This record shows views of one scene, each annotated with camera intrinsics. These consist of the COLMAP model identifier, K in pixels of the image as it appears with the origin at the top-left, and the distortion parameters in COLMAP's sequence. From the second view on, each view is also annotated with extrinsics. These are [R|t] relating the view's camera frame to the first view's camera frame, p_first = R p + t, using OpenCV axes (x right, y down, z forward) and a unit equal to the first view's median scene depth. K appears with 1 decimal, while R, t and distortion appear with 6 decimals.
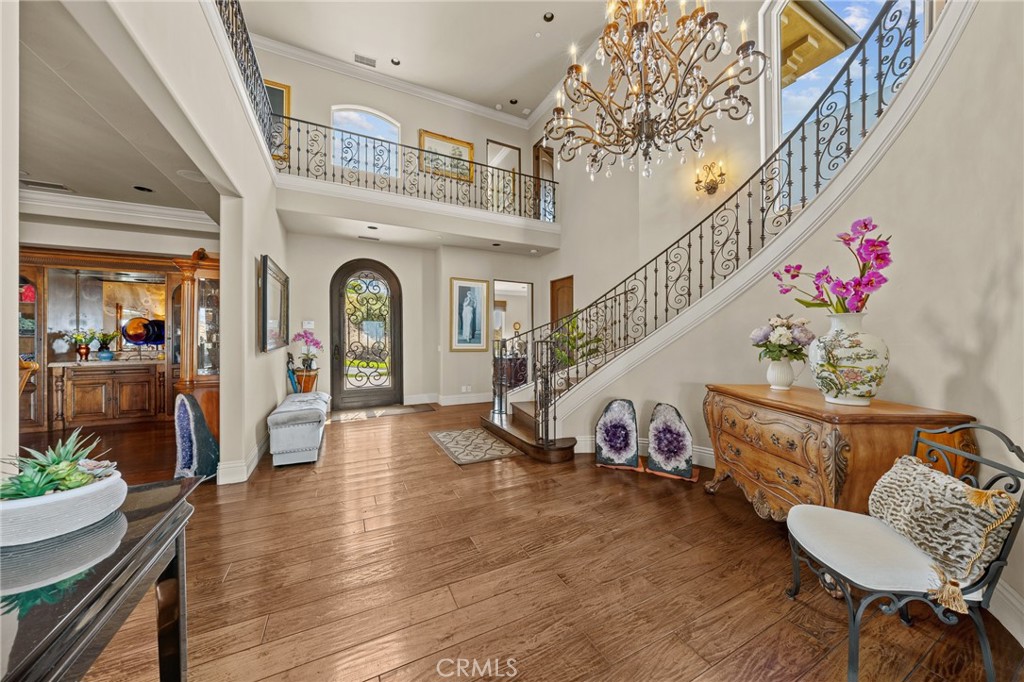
lens RADIAL K [[341.0, 0, 509.3], [0, 341.0, 341.4], [0, 0, 1]] dist [-0.006617, 0.000020]
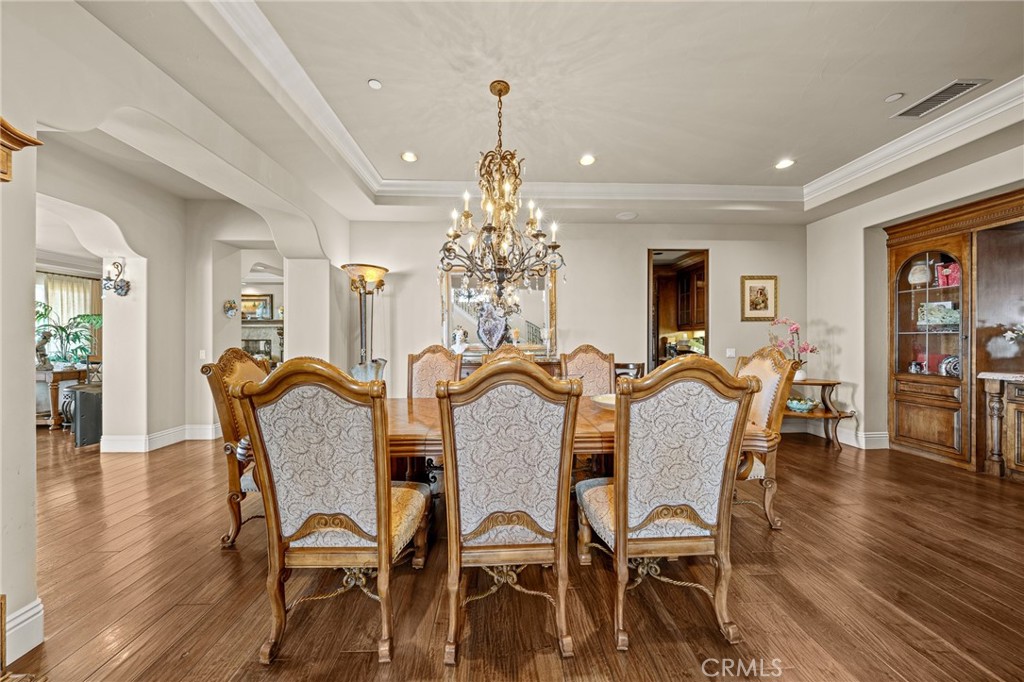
lens RADIAL K [[341.0, 0, 509.3], [0, 341.0, 341.4], [0, 0, 1]] dist [-0.006617, 0.000020]
pose [[-0.417219, -0.001121, -0.908805, -0.365357], [-0.007368, 0.999971, 0.002149, 0.008064], [0.908776, 0.007592, -0.417215, 0.429963]]
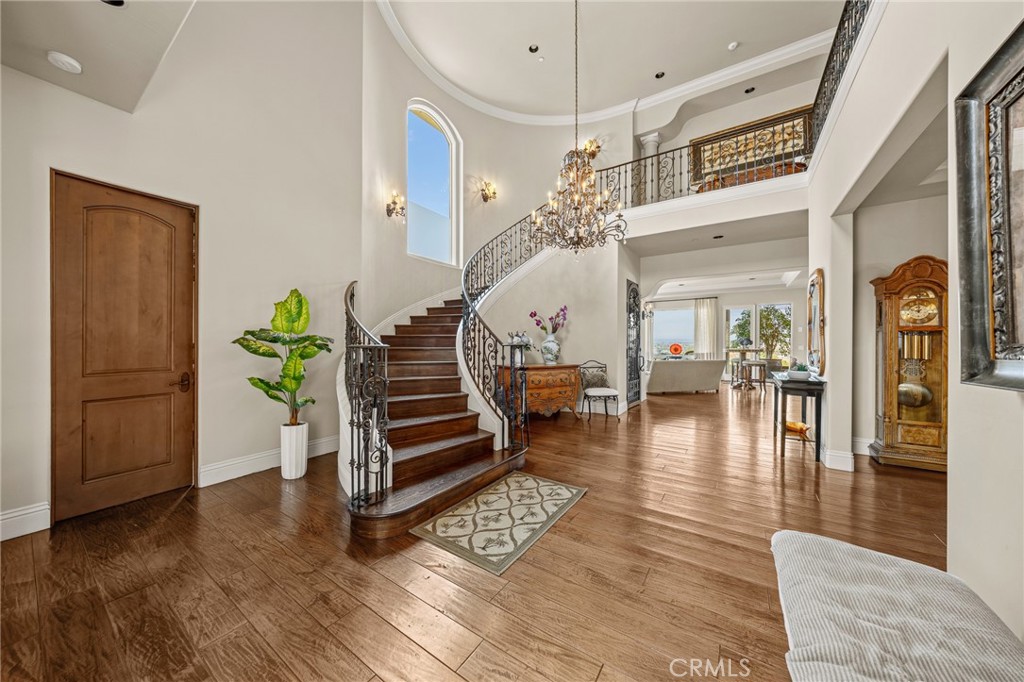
lens RADIAL K [[341.0, 0, 509.3], [0, 341.0, 341.4], [0, 0, 1]] dist [-0.006617, 0.000020]
pose [[-0.495563, 0.003341, 0.868566, -0.578424], [0.008282, 0.999965, 0.000879, -0.007158], [-0.868533, 0.007629, -0.495573, 1.161784]]
